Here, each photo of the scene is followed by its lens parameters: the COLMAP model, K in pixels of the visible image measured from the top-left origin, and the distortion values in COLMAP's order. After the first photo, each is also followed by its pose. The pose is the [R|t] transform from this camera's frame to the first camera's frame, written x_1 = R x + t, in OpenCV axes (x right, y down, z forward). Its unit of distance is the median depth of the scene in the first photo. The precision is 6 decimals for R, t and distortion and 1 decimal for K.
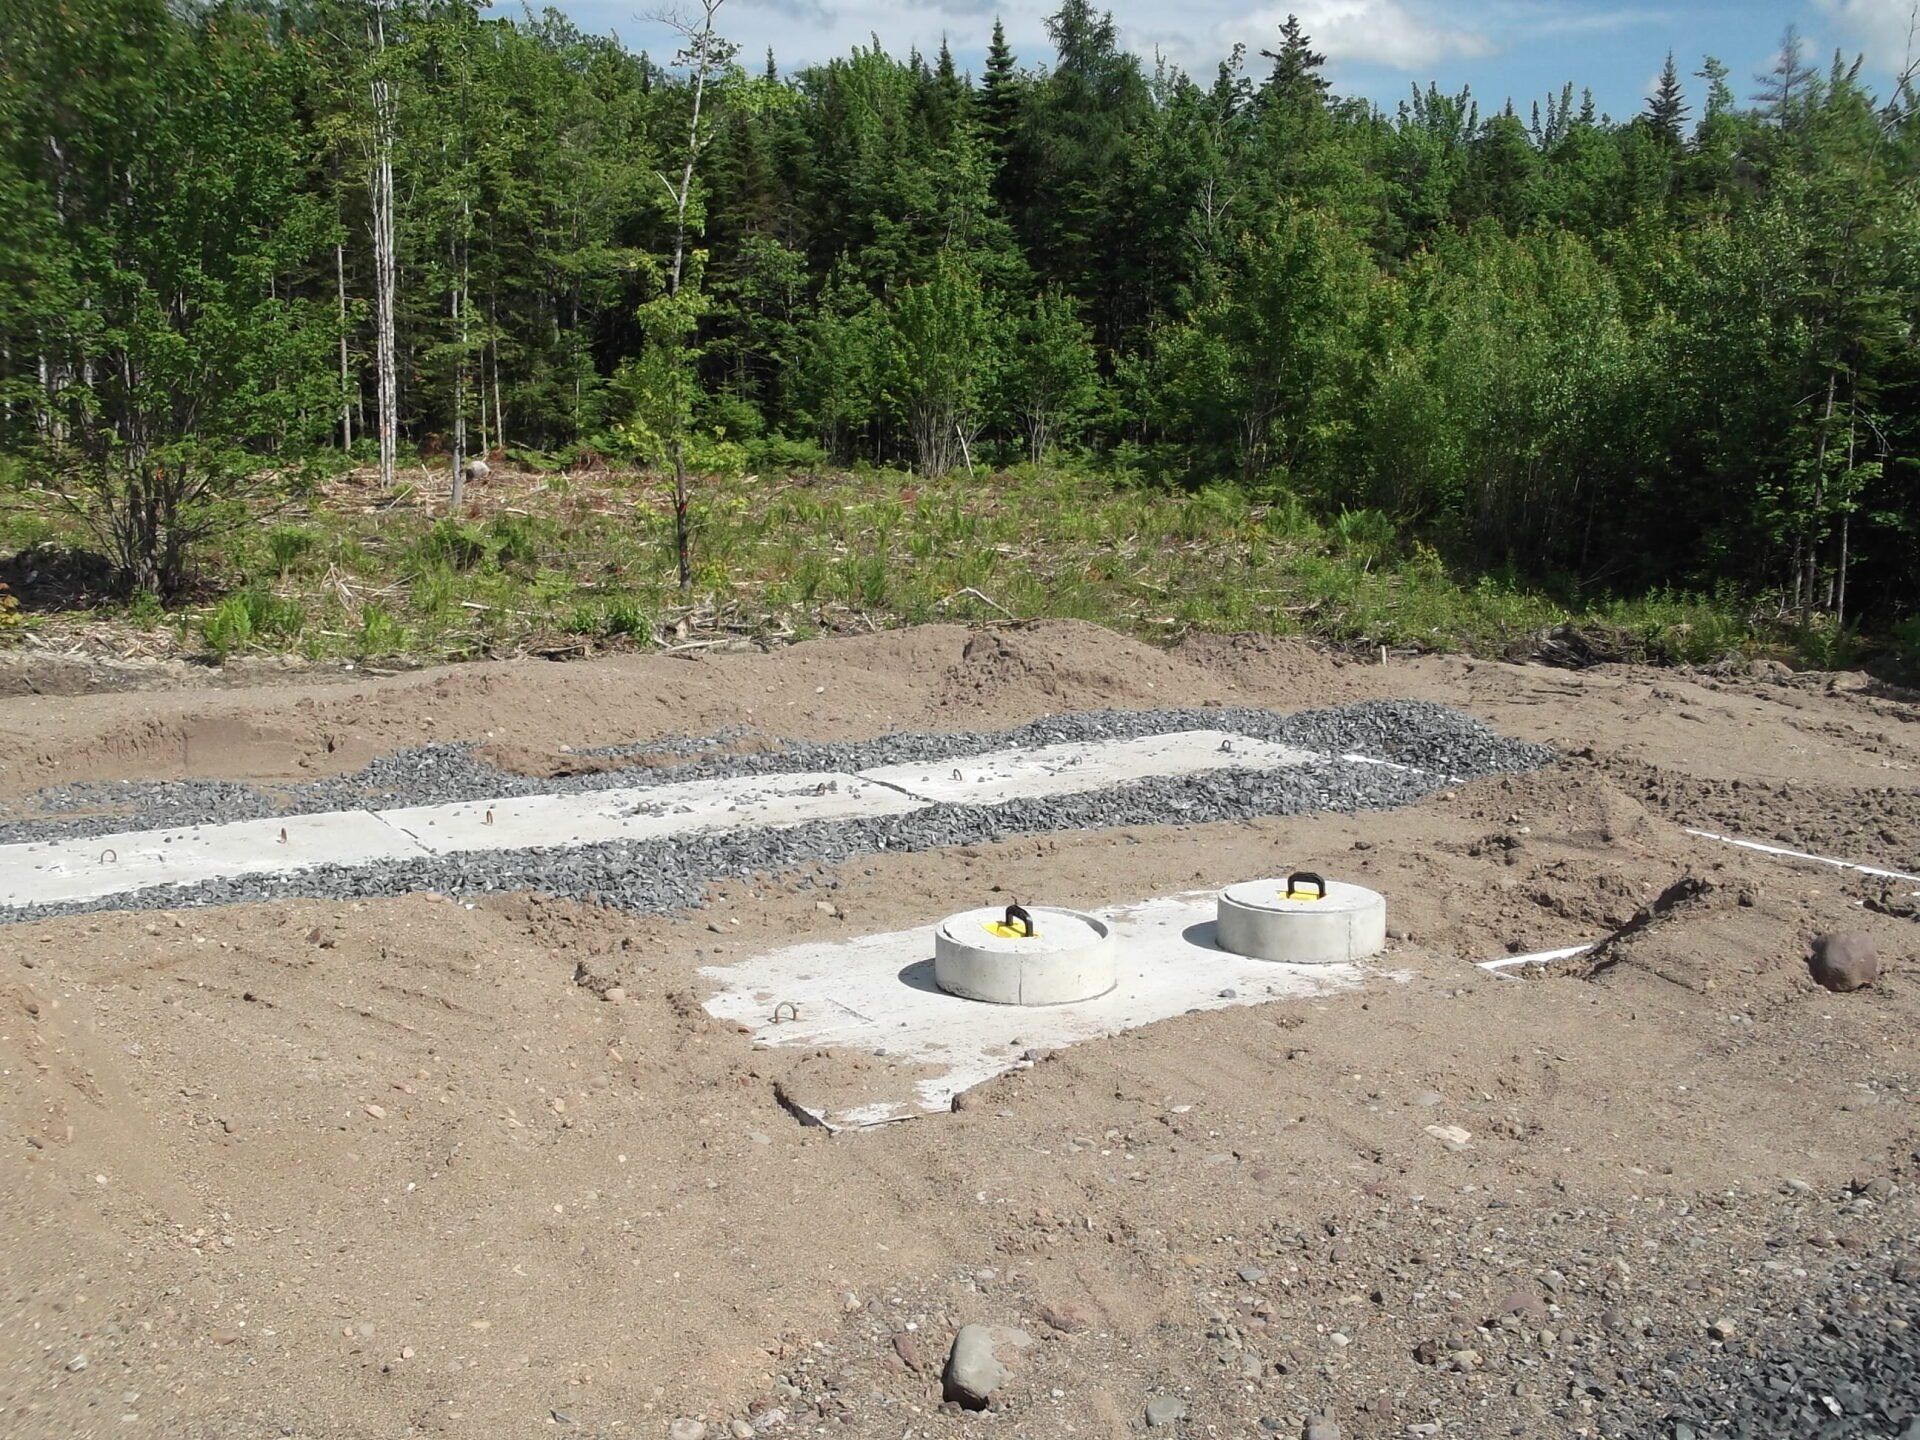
lens RADIAL K [[2189.3, 0, 960.0], [0, 2189.3, 720.0], [0, 0, 1]] dist [-0.051306, 0.209034]
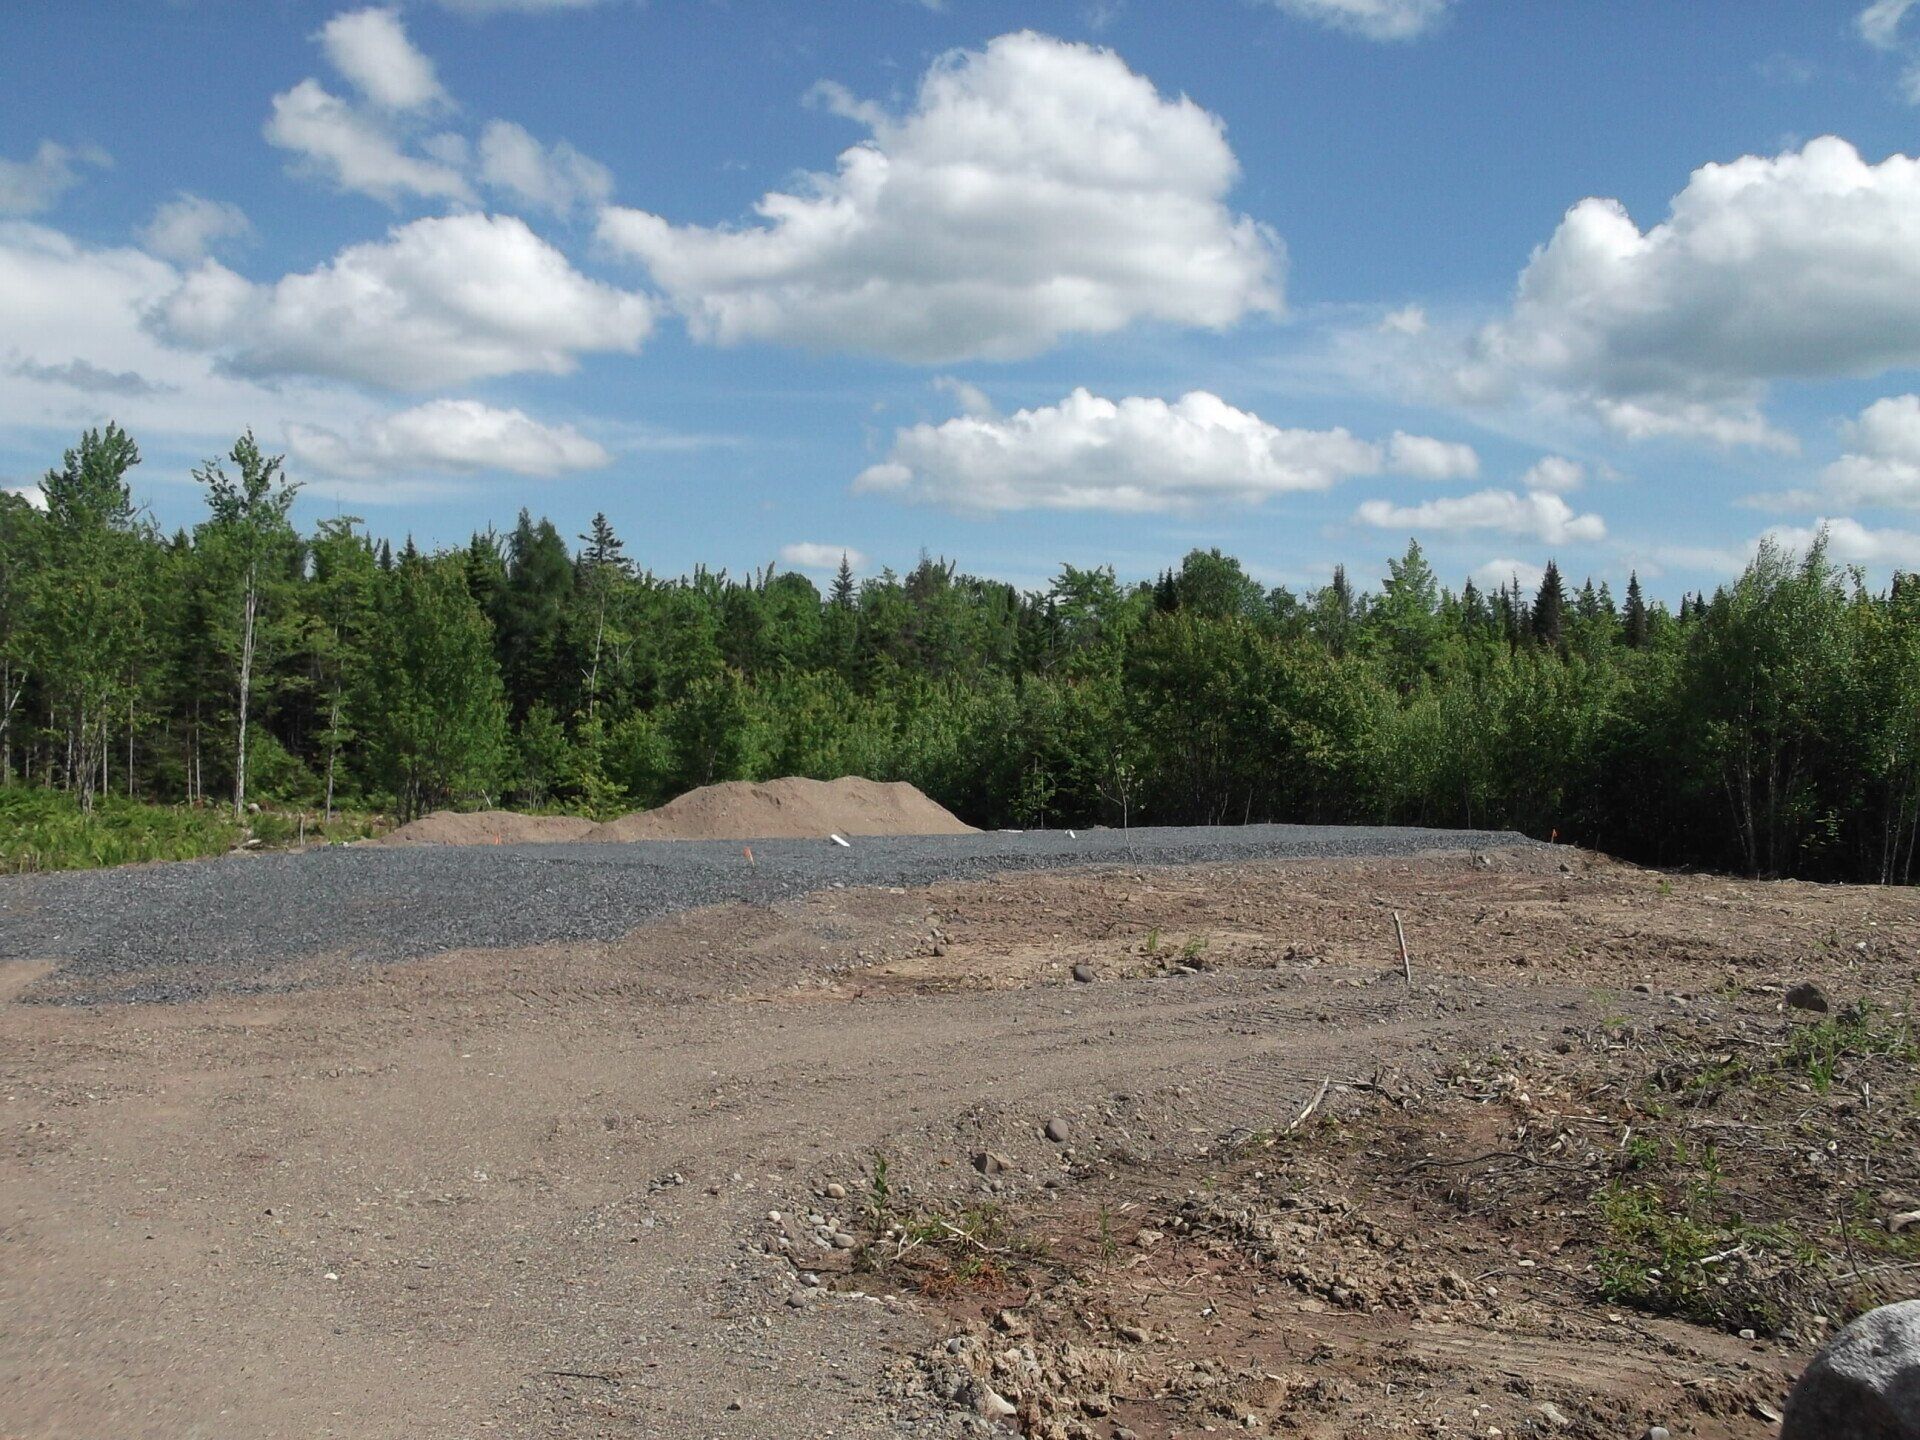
lens RADIAL K [[2189.3, 0, 960.0], [0, 2189.3, 720.0], [0, 0, 1]] dist [-0.051306, 0.209034]
pose [[0.916334, 0.013510, 0.400186, -0.297544], [0.056633, 0.985011, -0.162928, 0.089523], [-0.396389, 0.171961, 0.901835, -0.543875]]
